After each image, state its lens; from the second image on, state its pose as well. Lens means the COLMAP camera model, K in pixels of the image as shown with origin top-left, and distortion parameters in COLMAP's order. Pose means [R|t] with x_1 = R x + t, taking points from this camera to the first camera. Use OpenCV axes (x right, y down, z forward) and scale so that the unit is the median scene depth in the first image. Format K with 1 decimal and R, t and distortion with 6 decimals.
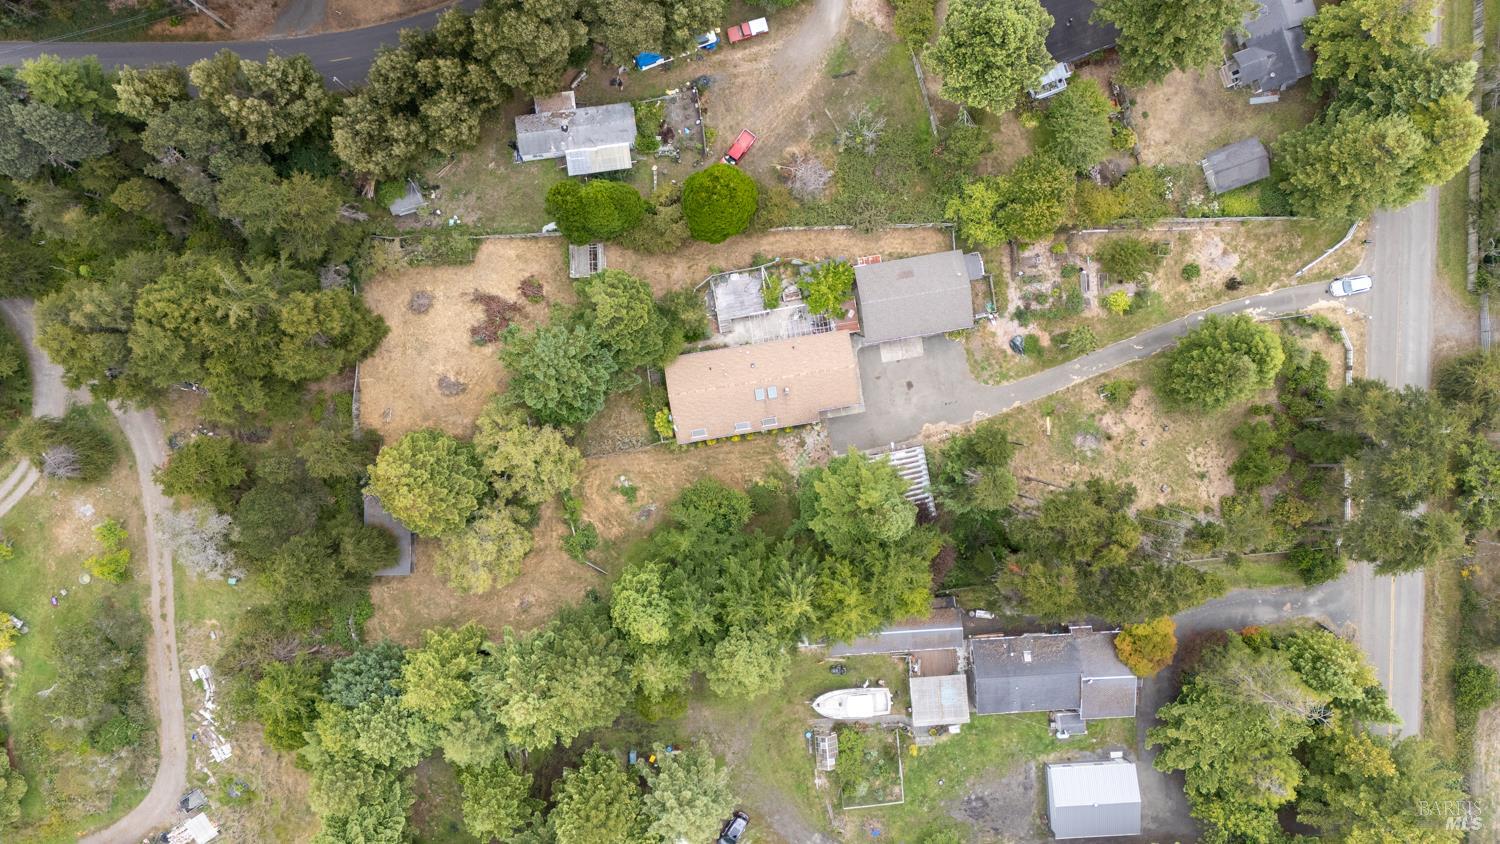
lens RADIAL K [[1091.4, 0, 753.8], [0, 1091.4, 431.5], [0, 0, 1]] dist [0.096026, -0.104512]
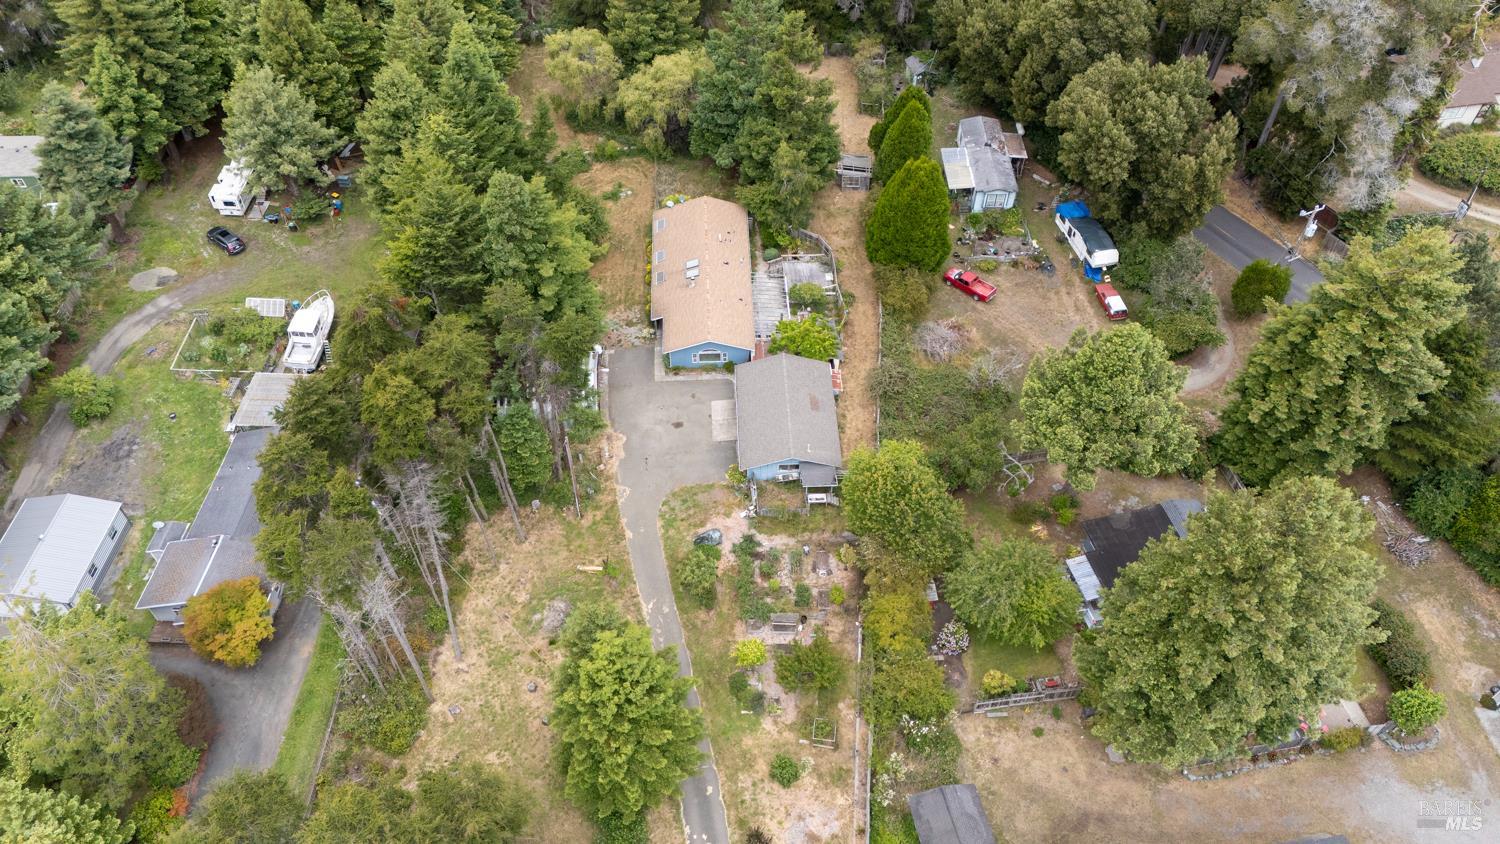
lens RADIAL K [[1085.2, 0, 753.0], [0, 1085.2, 429.0], [0, 0, 1]] dist [0.200640, -0.486544]
pose [[-0.114223, 0.747705, -0.654134, 0.653777], [-0.993430, -0.090616, 0.069891, -0.151720], [-0.007017, 0.657819, 0.753143, 0.409677]]
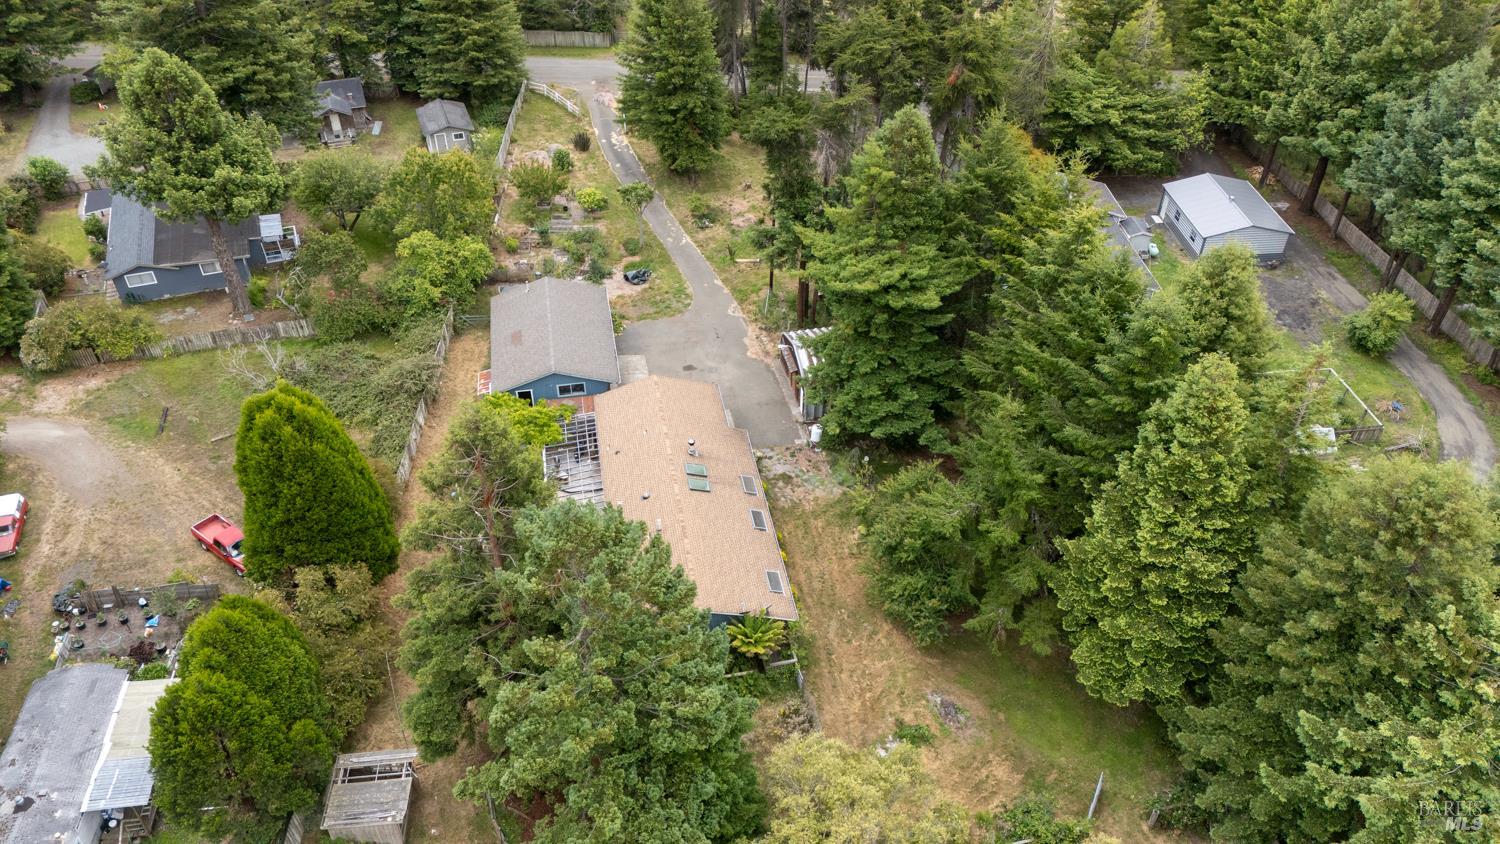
lens RADIAL K [[1091.4, 0, 753.8], [0, 1091.4, 431.5], [0, 0, 1]] dist [0.096026, -0.104512]
pose [[-0.021518, -0.649479, 0.760075, -0.379057], [0.999740, -0.008287, 0.021221, -0.017694], [-0.007484, 0.760334, 0.649489, 0.605427]]
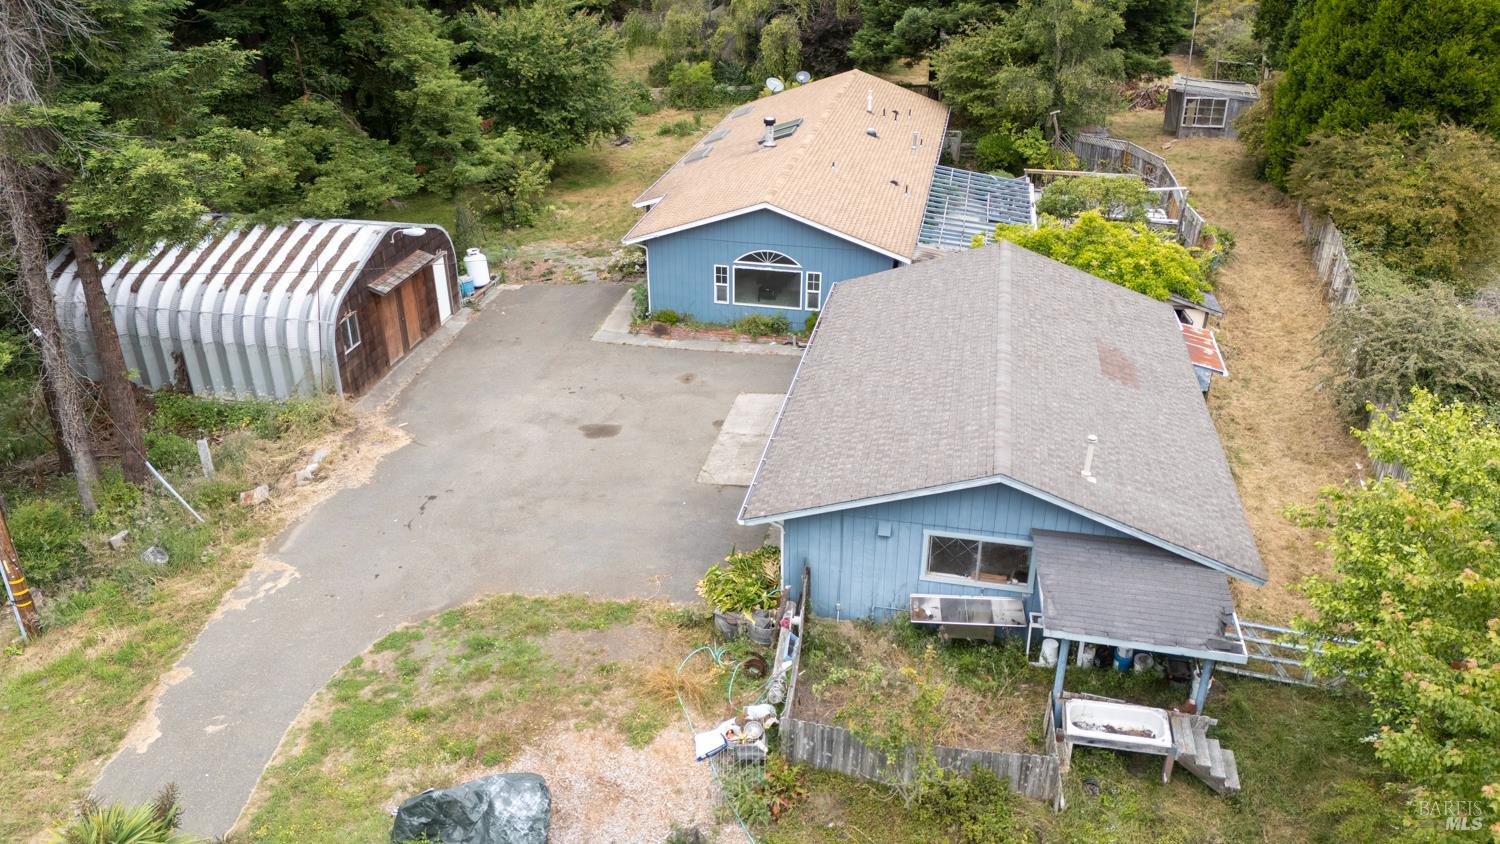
lens RADIAL K [[1091.4, 0, 753.8], [0, 1091.4, 431.5], [0, 0, 1]] dist [0.096026, -0.104512]
pose [[-0.355001, 0.429569, -0.830328, 0.318686], [-0.934841, -0.169571, 0.311958, -0.142380], [-0.006792, 0.886970, 0.461777, 0.896801]]
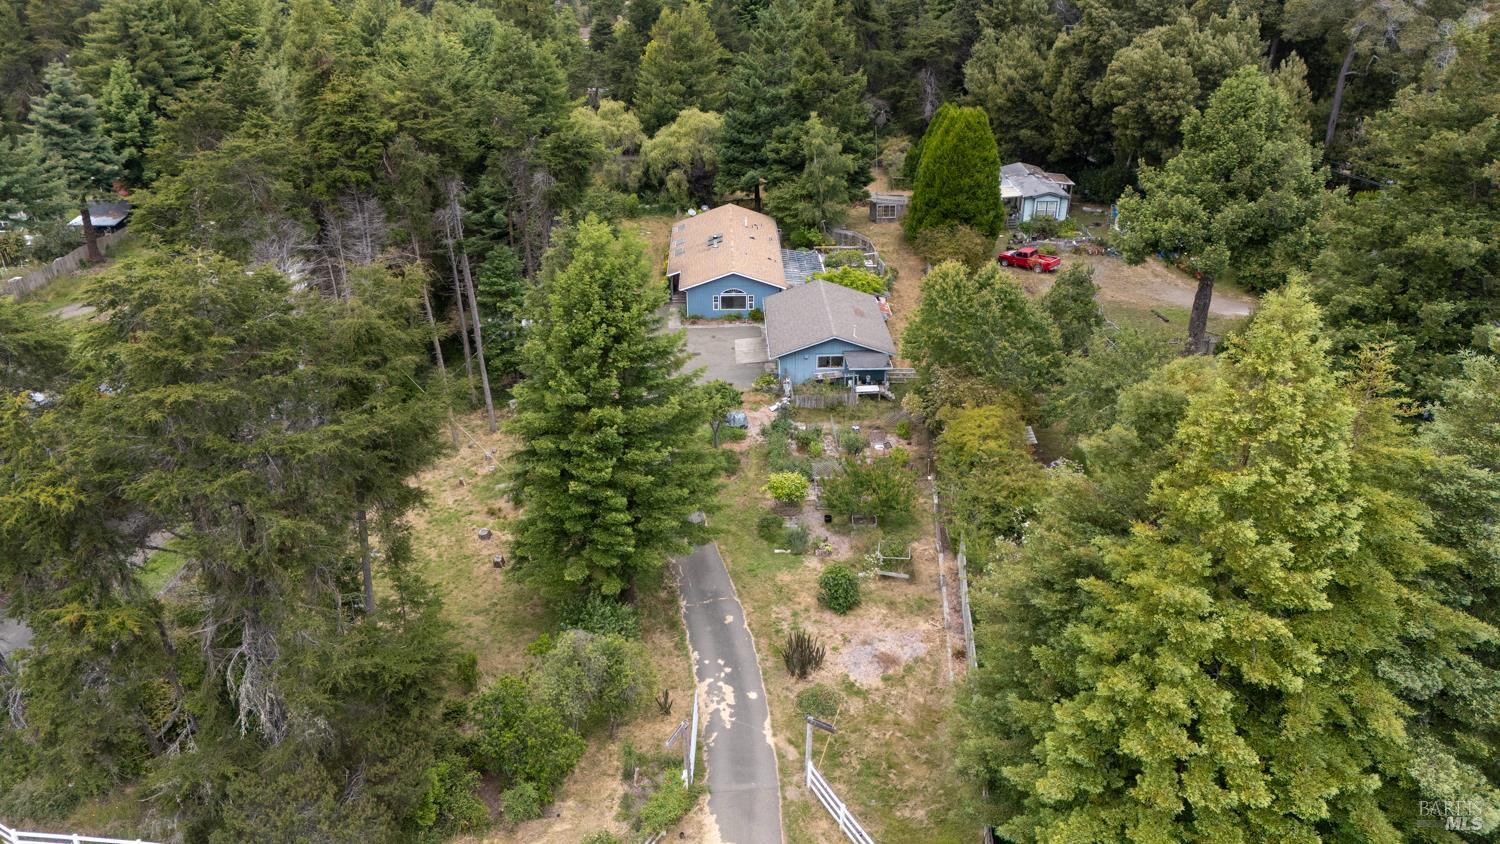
lens RADIAL K [[1085.2, 0, 753.0], [0, 1085.2, 429.0], [0, 0, 1]] dist [0.200640, -0.486544]
pose [[-0.128836, 0.423939, -0.896480, 0.743646], [-0.991659, -0.051725, 0.118054, -0.156887], [0.003677, 0.904212, 0.427067, 0.762499]]
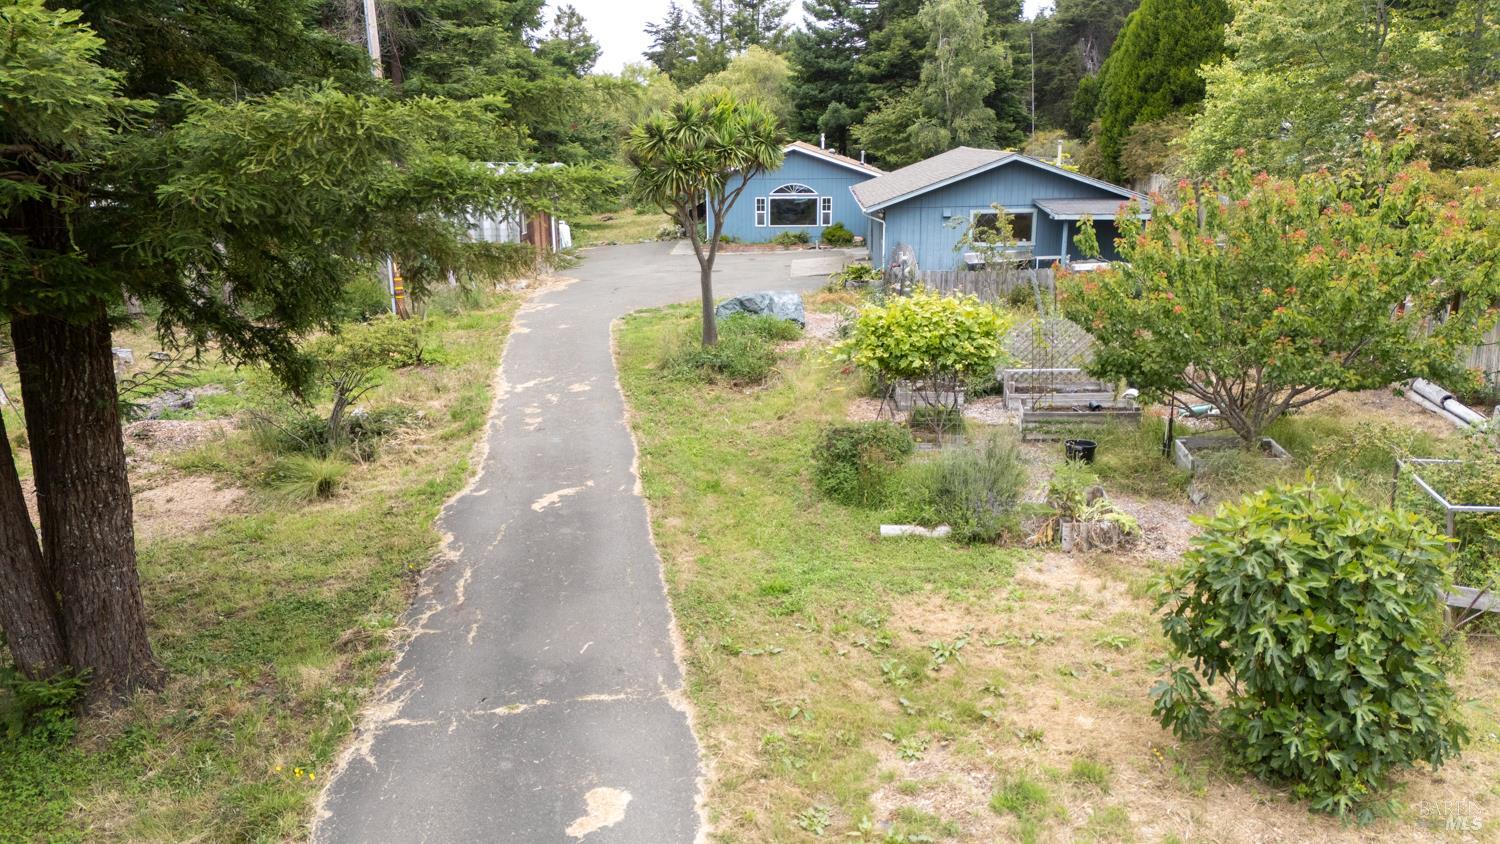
lens RADIAL K [[1091.4, 0, 753.8], [0, 1091.4, 431.5], [0, 0, 1]] dist [0.096026, -0.104512]
pose [[-0.208609, 0.249144, -0.945732, 0.460762], [-0.977971, -0.045850, 0.203641, -0.124284], [0.007374, 0.967381, 0.253220, 0.964727]]
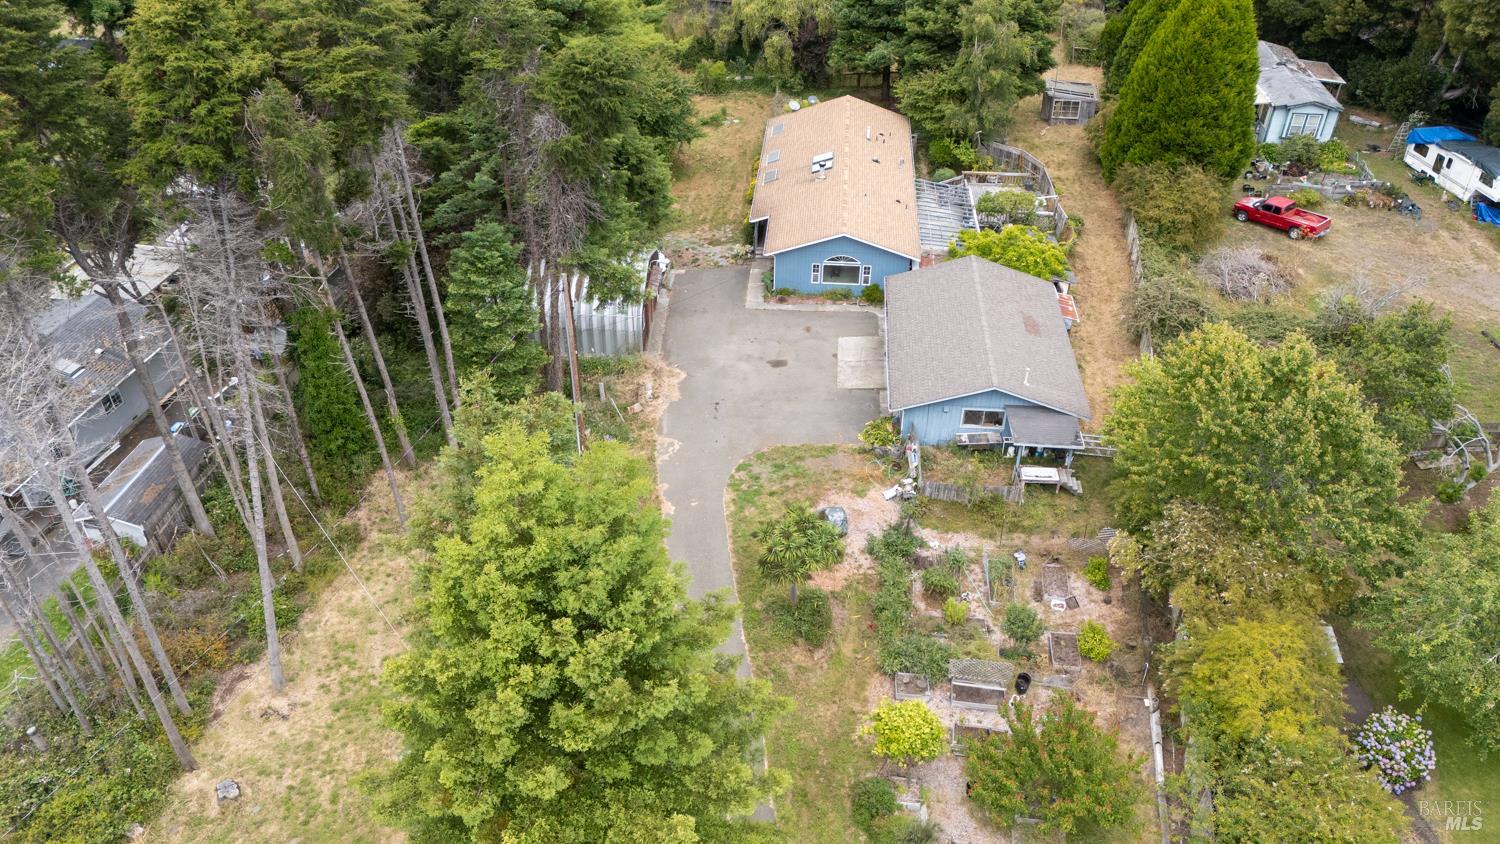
lens RADIAL K [[1091.4, 0, 753.8], [0, 1091.4, 431.5], [0, 0, 1]] dist [0.096026, -0.104512]
pose [[-0.235075, 0.566075, -0.790125, 0.516909], [-0.971933, -0.144618, 0.185556, -0.120281], [-0.009228, 0.811569, 0.584184, 0.760866]]
